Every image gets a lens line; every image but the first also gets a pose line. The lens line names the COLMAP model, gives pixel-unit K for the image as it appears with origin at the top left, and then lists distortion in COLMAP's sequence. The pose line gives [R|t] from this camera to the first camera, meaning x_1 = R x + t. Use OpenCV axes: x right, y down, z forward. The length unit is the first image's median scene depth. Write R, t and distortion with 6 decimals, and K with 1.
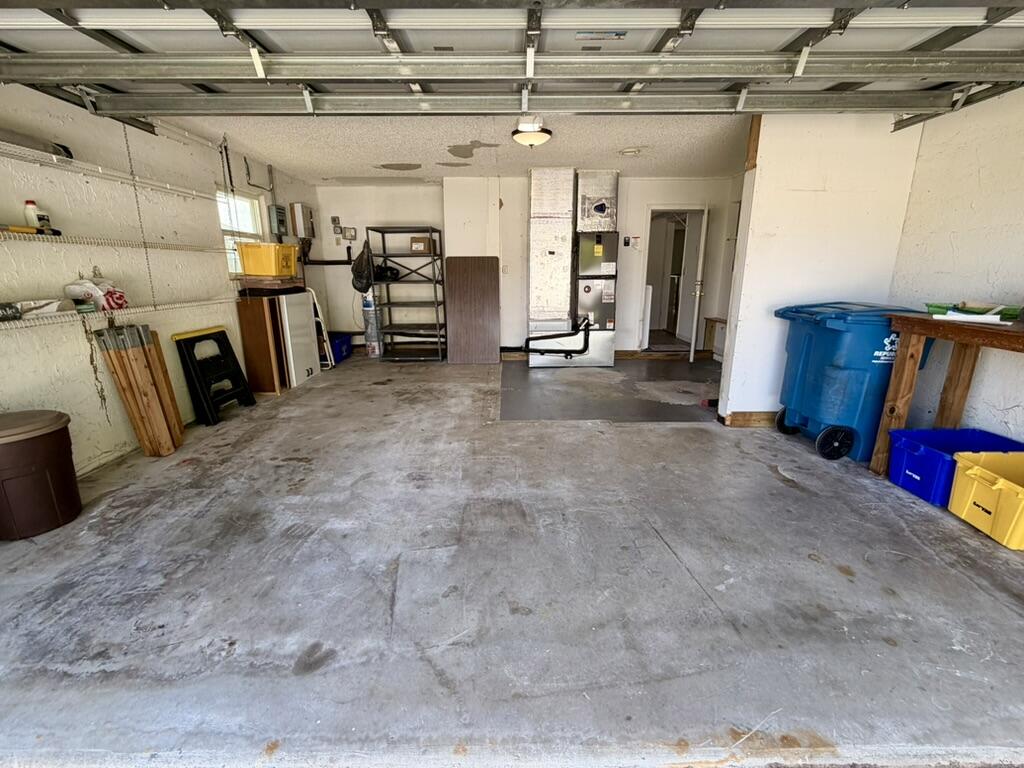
lens RADIAL K [[435.3, 0, 511.4], [0, 435.3, 379.5], [0, 0, 1]] dist [0.003056, -0.000076]
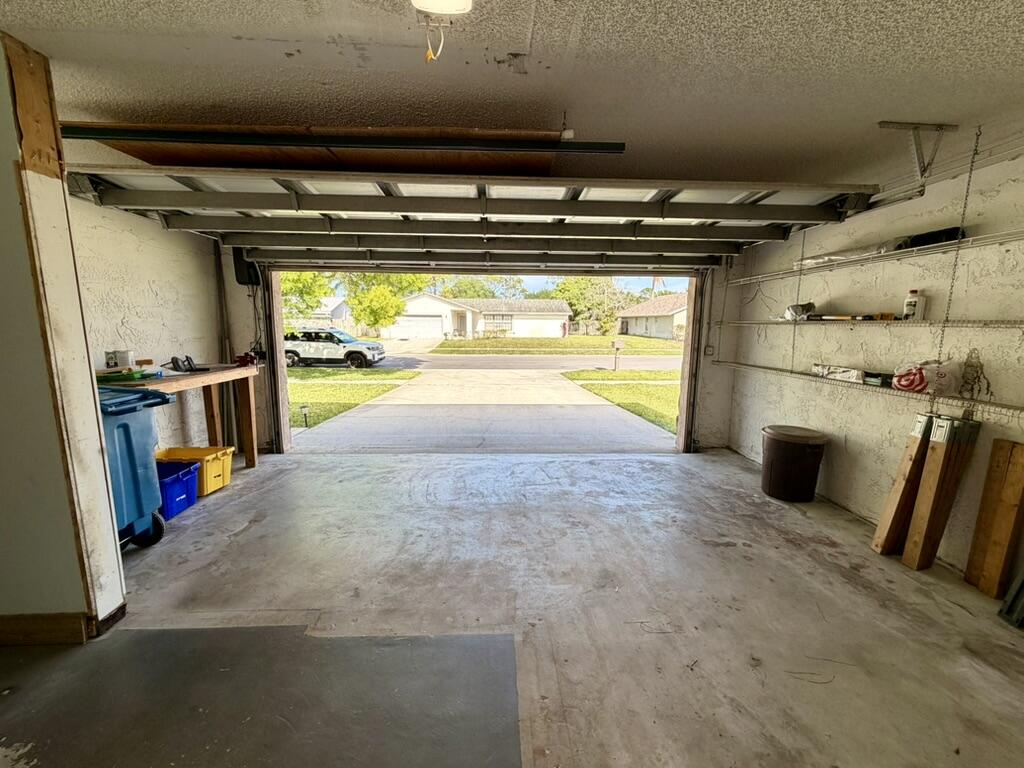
lens RADIAL K [[410.2, 0, 511.9], [0, 410.2, 385.8], [0, 0, 1]] dist [-0.001643, 0.000530]
pose [[-0.999380, -0.002143, -0.035144, -0.006282], [-0.015768, 0.919699, 0.392308, -0.511359], [0.031481, 0.392619, -0.919162, 1.799070]]
